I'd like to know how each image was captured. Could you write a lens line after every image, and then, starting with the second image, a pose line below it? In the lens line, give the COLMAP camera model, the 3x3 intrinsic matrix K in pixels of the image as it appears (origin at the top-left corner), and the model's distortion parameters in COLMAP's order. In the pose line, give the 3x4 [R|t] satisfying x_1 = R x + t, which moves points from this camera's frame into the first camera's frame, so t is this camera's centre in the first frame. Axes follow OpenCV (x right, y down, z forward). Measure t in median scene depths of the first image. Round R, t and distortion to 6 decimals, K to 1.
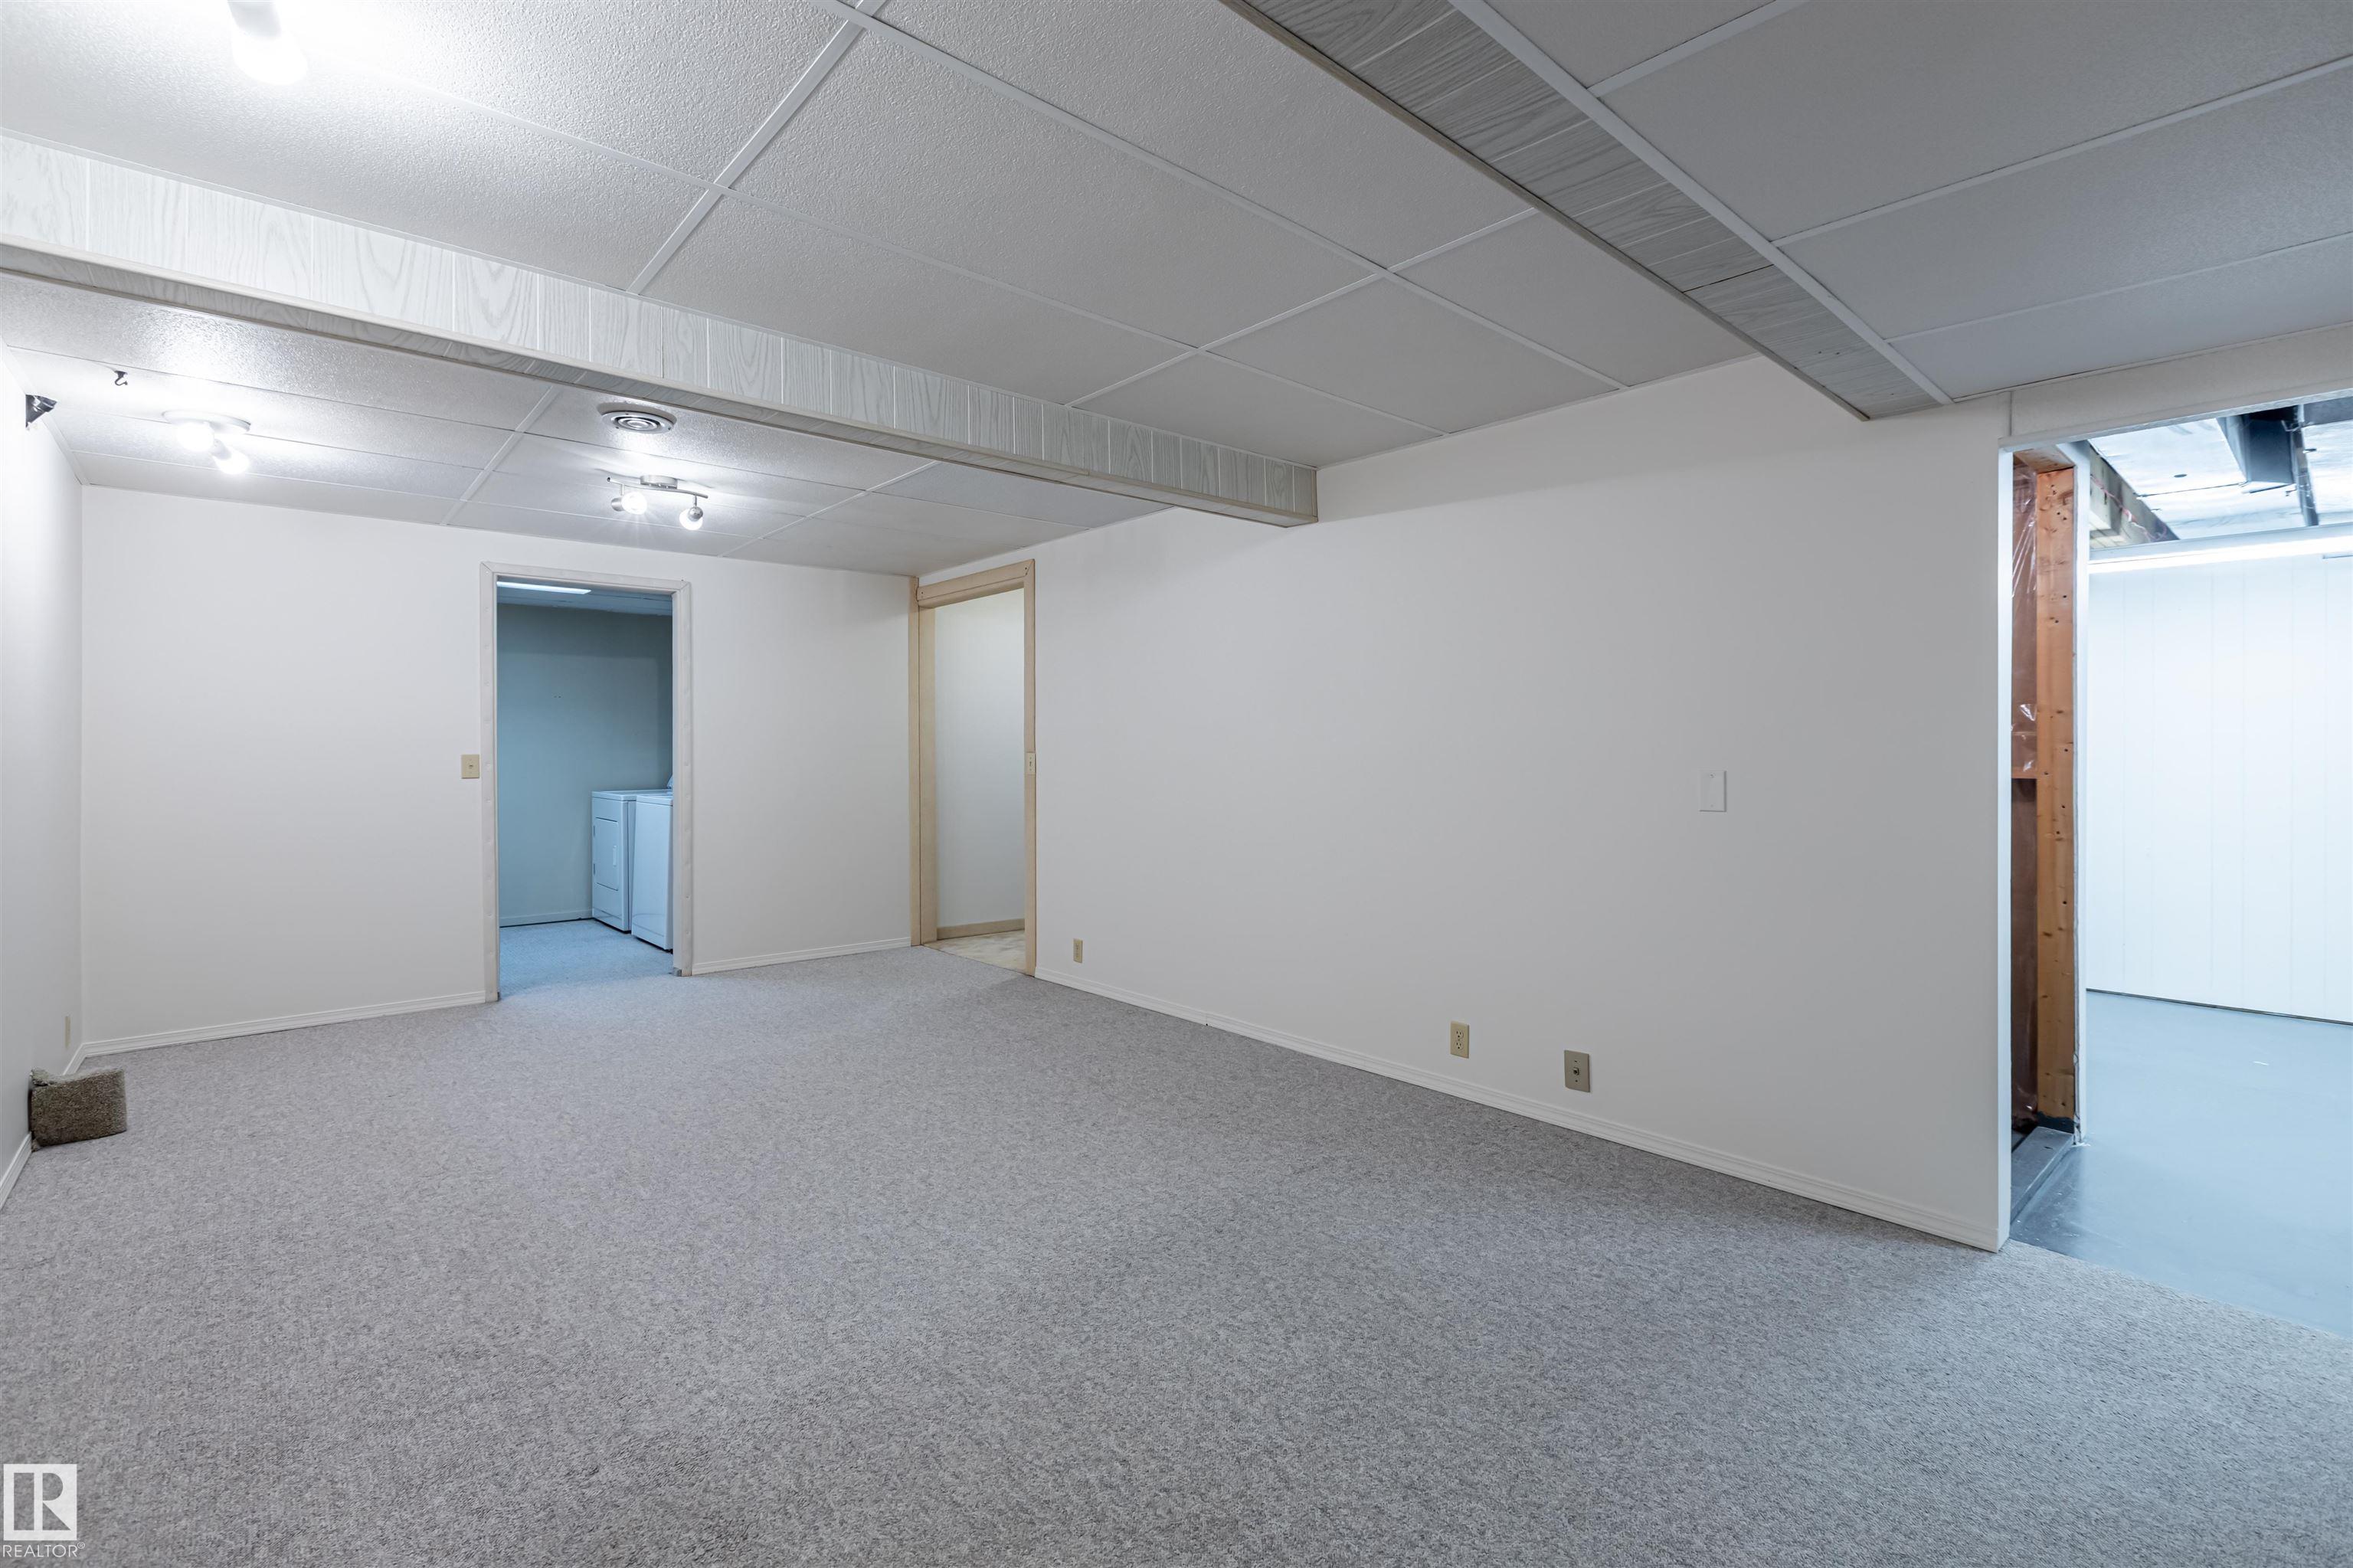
lens RADIAL K [[1040.1, 0, 1222.5], [0, 1040.1, 767.8], [0, 0, 1]] dist [0.000428, -0.000753]
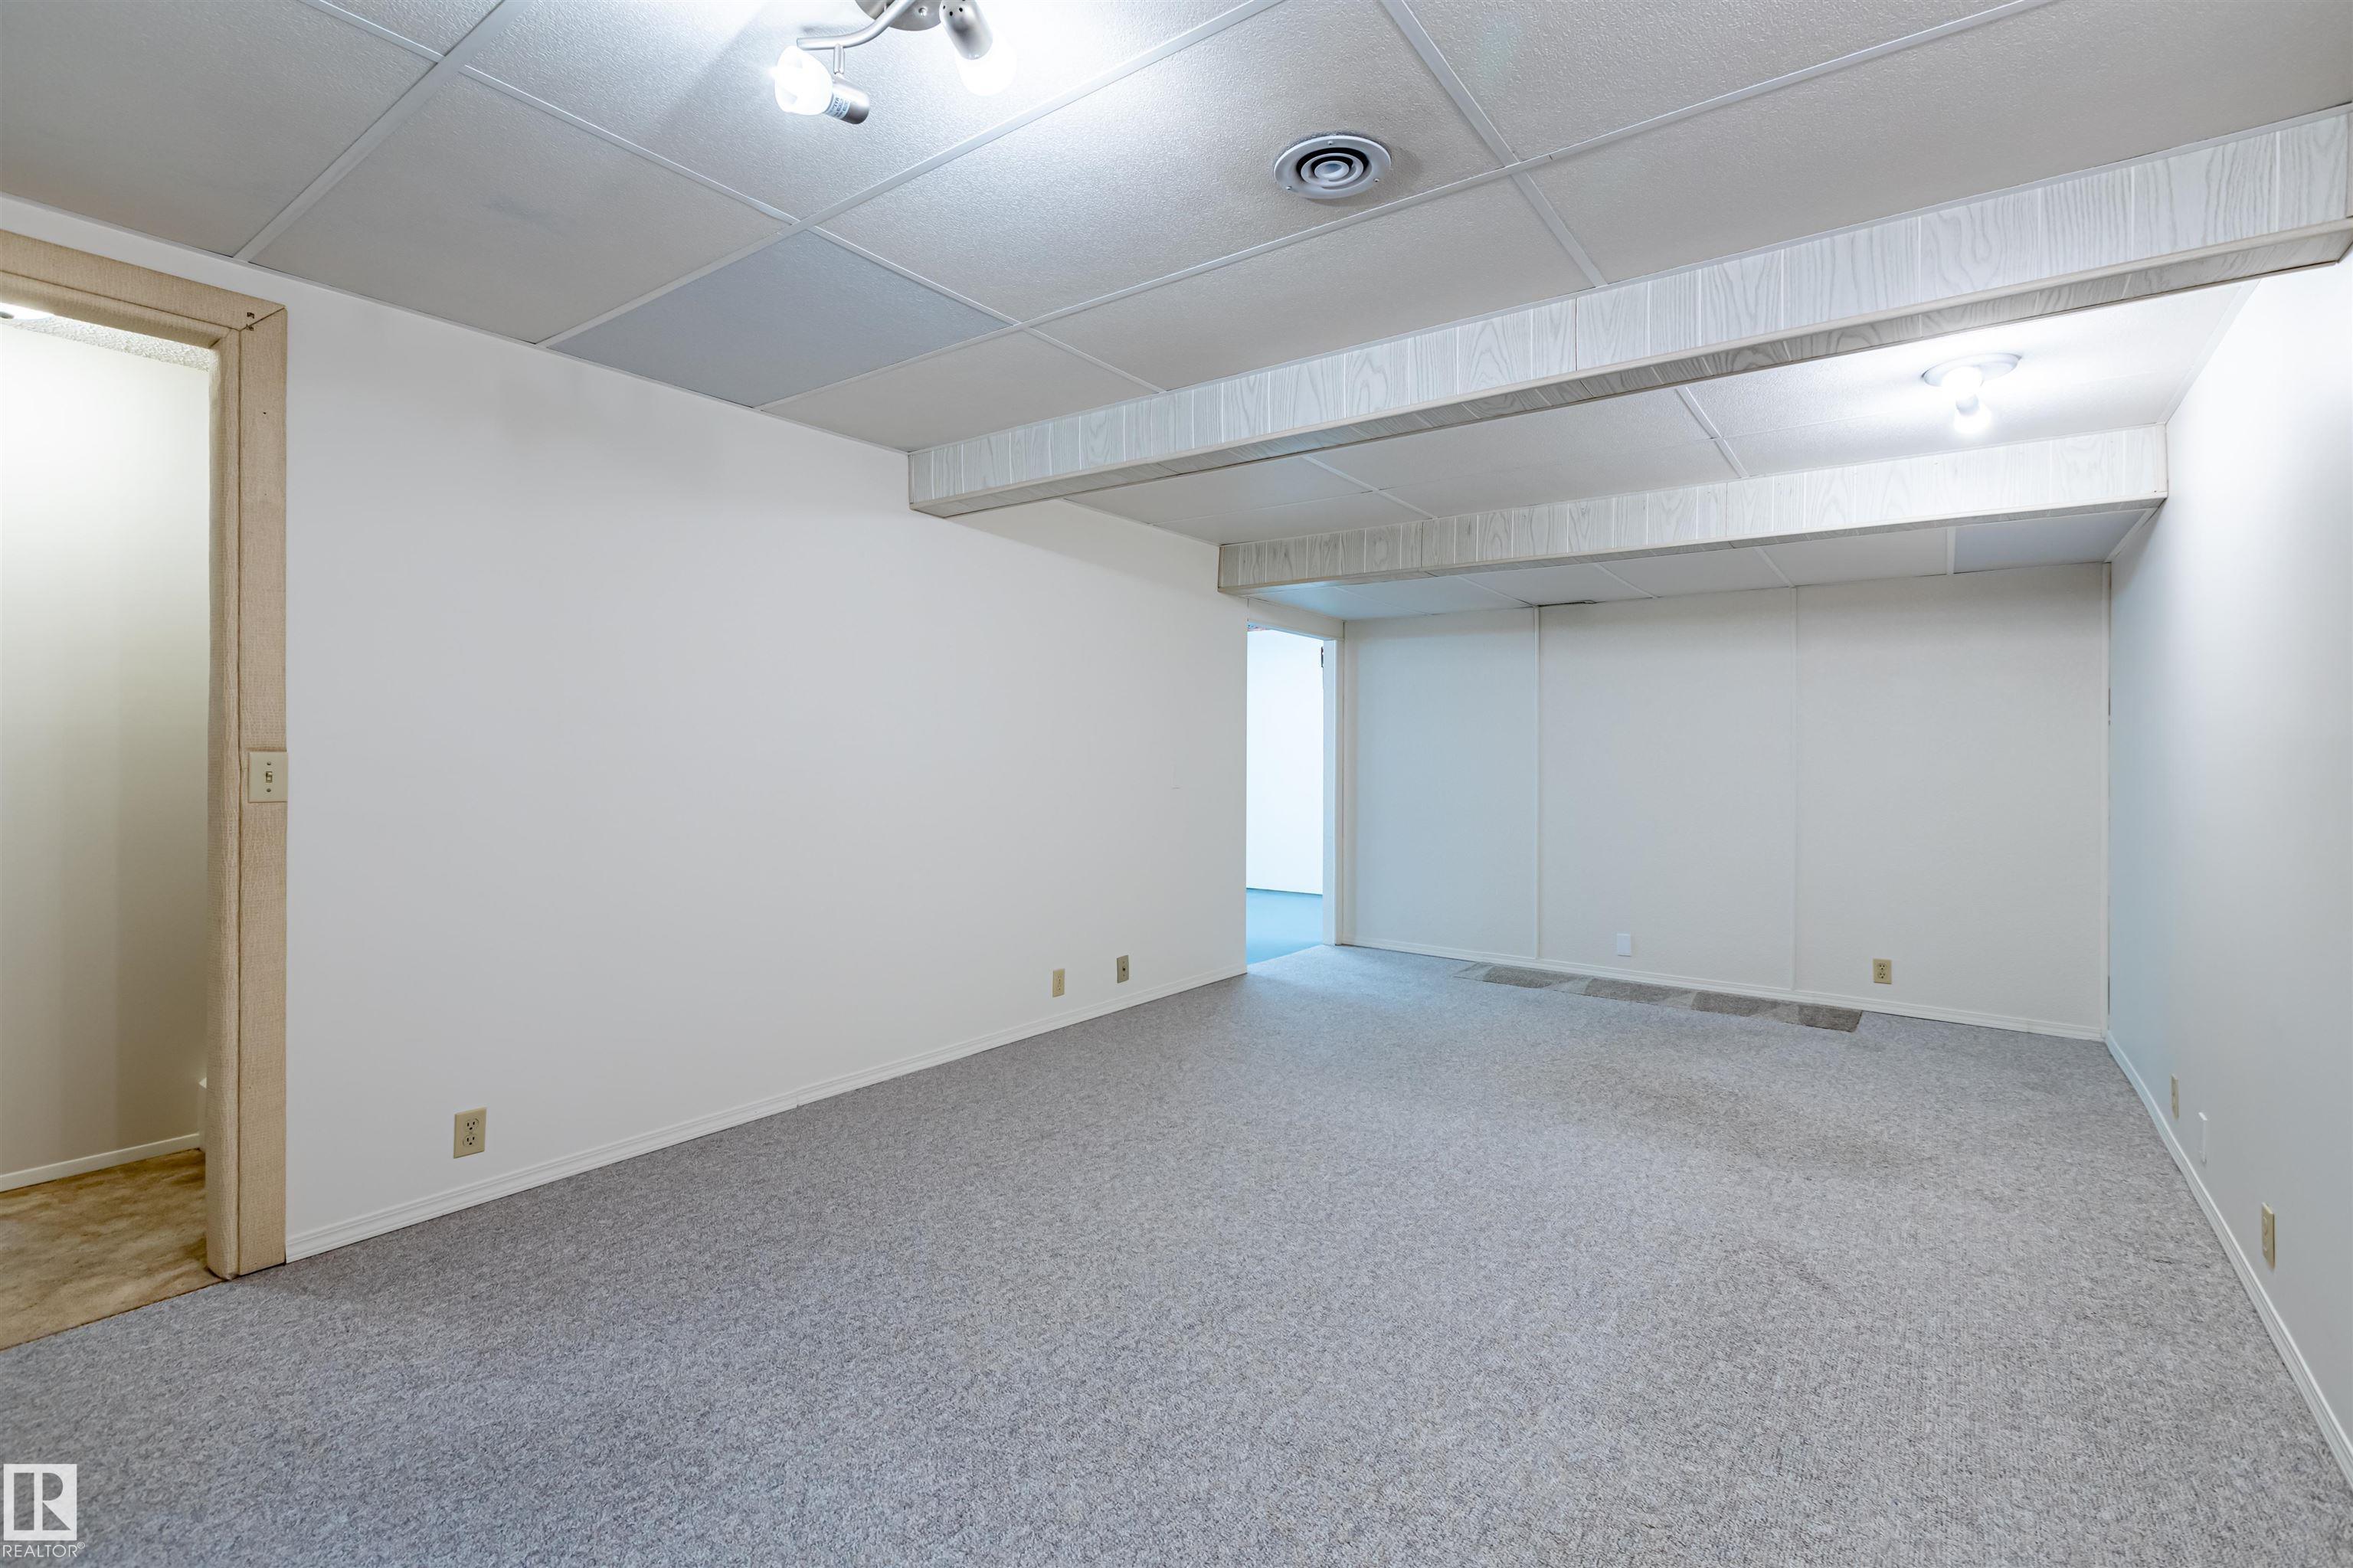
lens RADIAL K [[1031.2, 0, 1136.1], [0, 1031.2, 736.6], [0, 0, 1]] dist [-0.000869, -0.000449]
pose [[-0.149324, 0.016024, 0.988659, -1.088214], [0.008654, 0.999852, -0.014898, -0.014936], [-0.988751, 0.006331, -0.149440, 1.167971]]
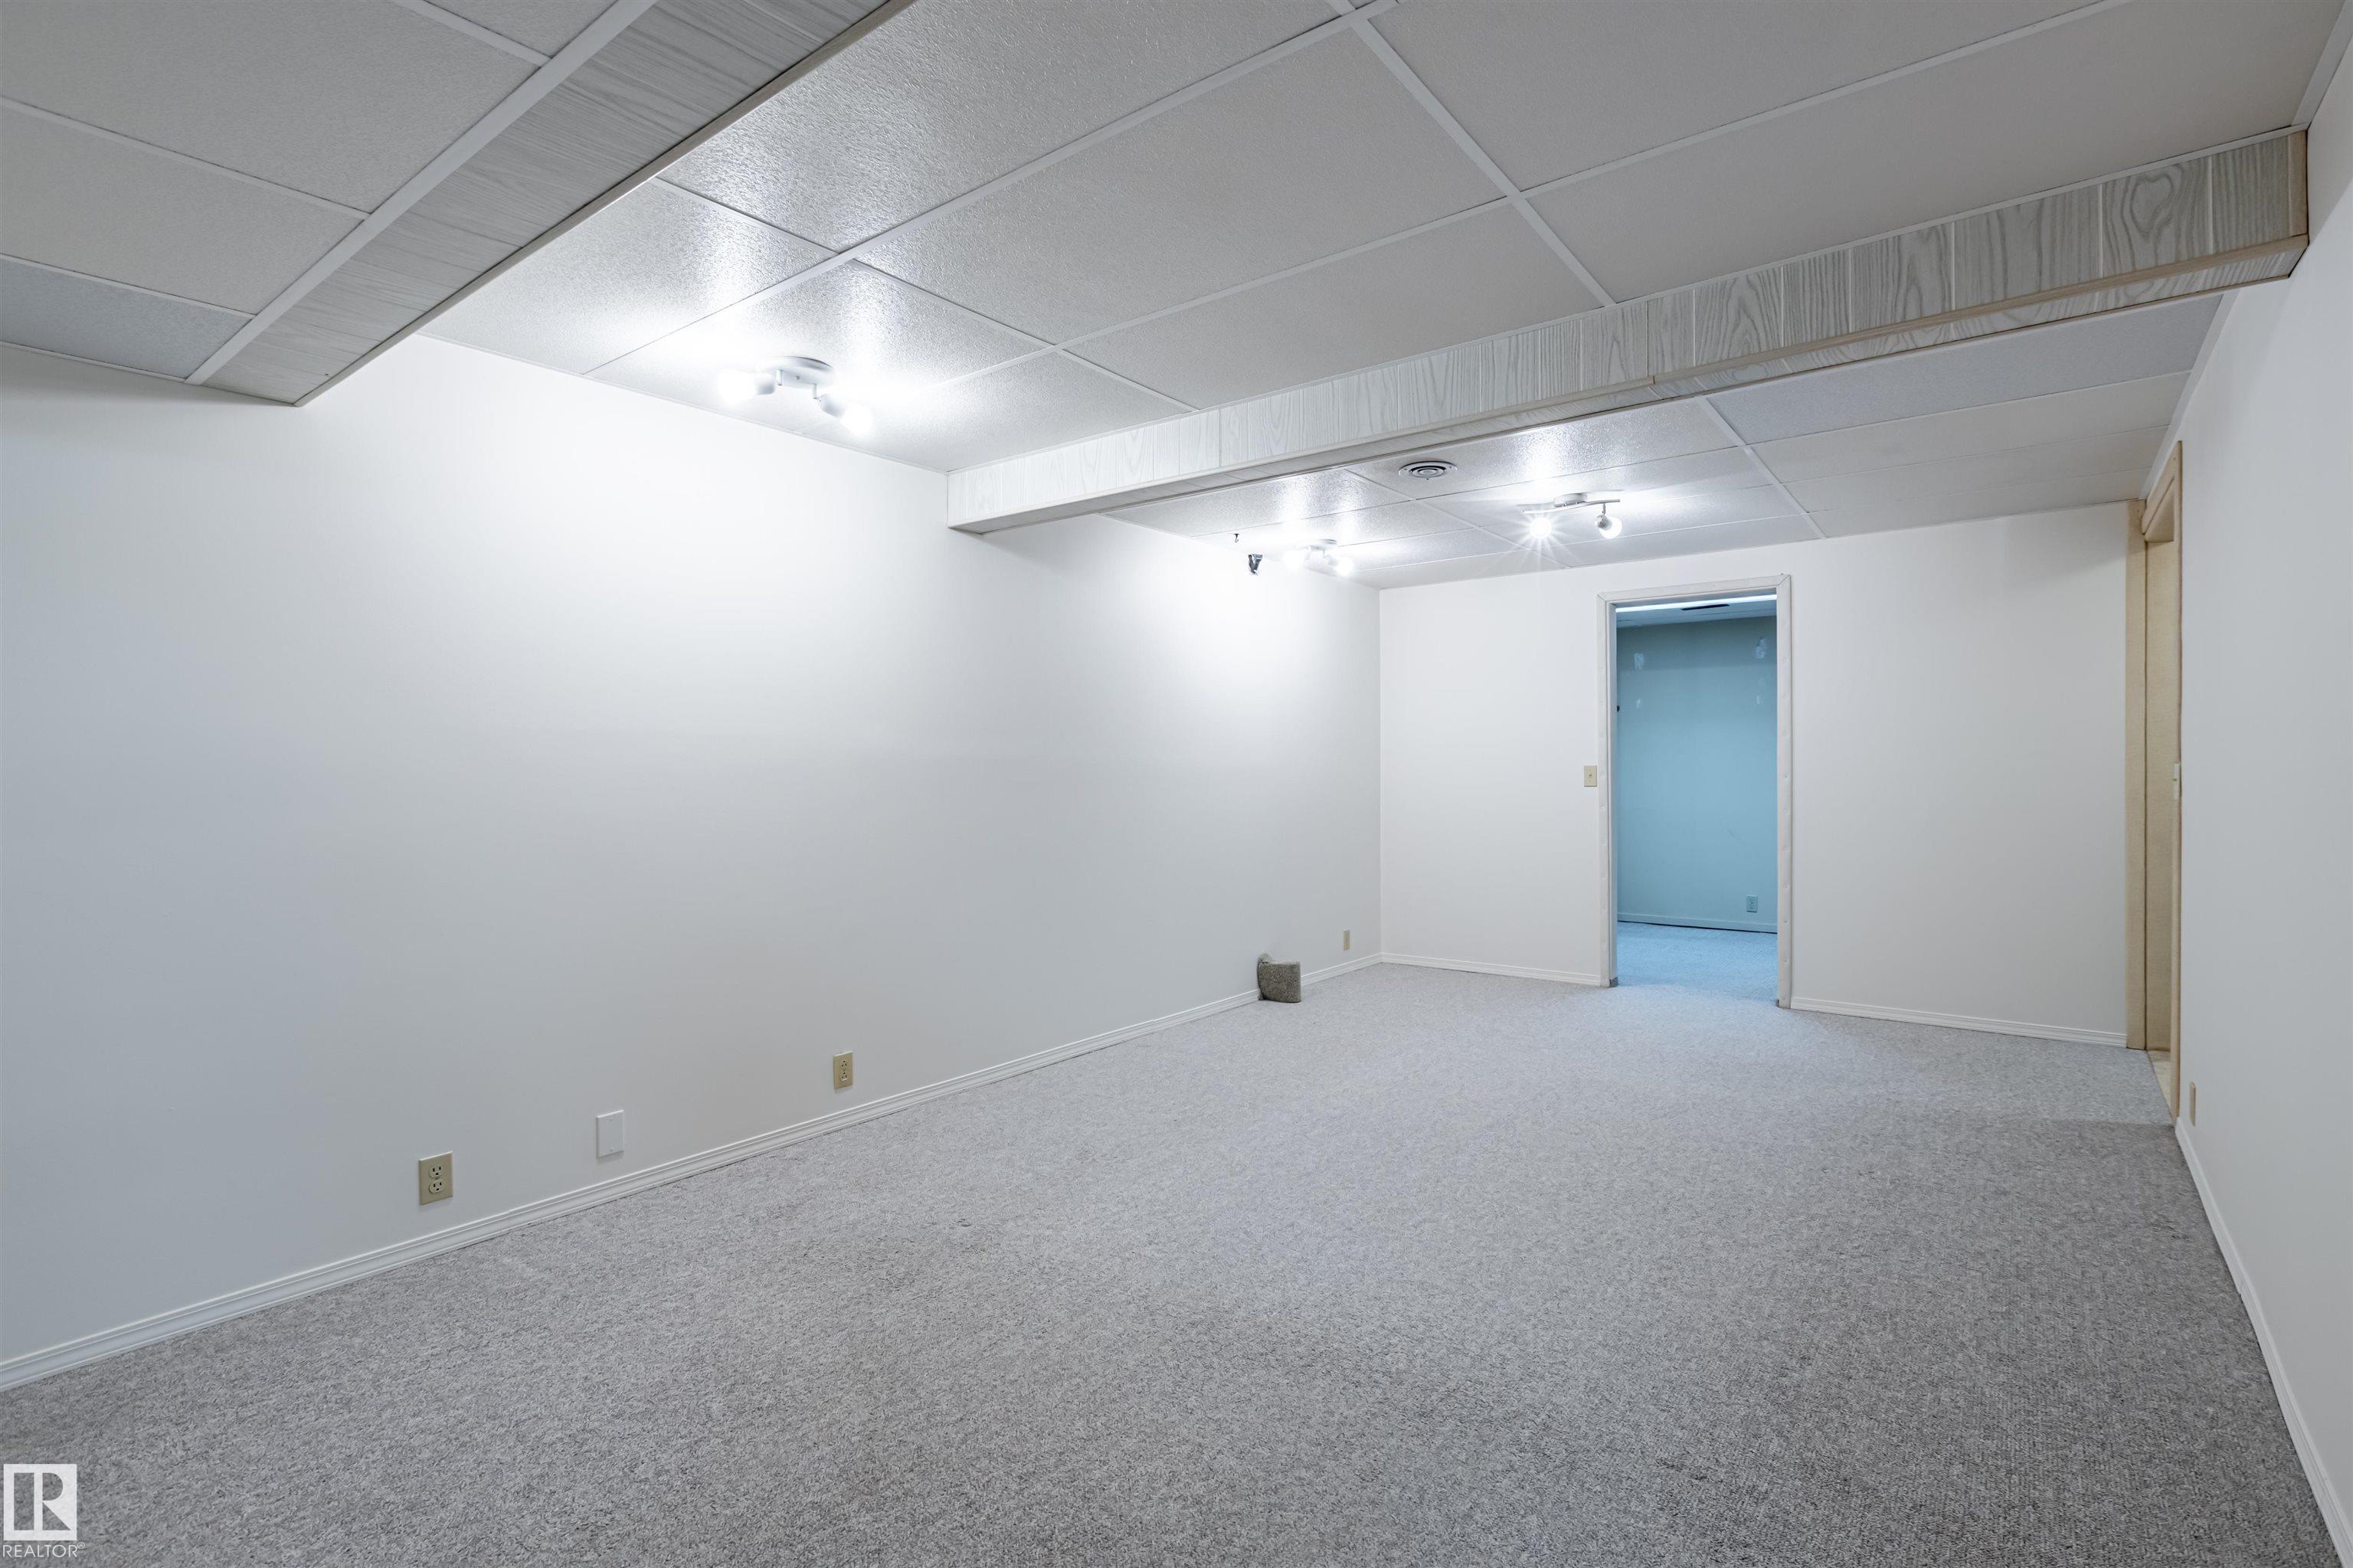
lens RADIAL K [[1108.3, 0, 1225.1], [0, 1108.3, 805.3], [0, 0, 1]] dist [-0.001638, -0.000534]
pose [[0.188601, 0.036642, -0.981370, 0.562087], [-0.009293, 0.999326, 0.035527, -0.012492], [0.982010, 0.002420, 0.188814, 0.546416]]
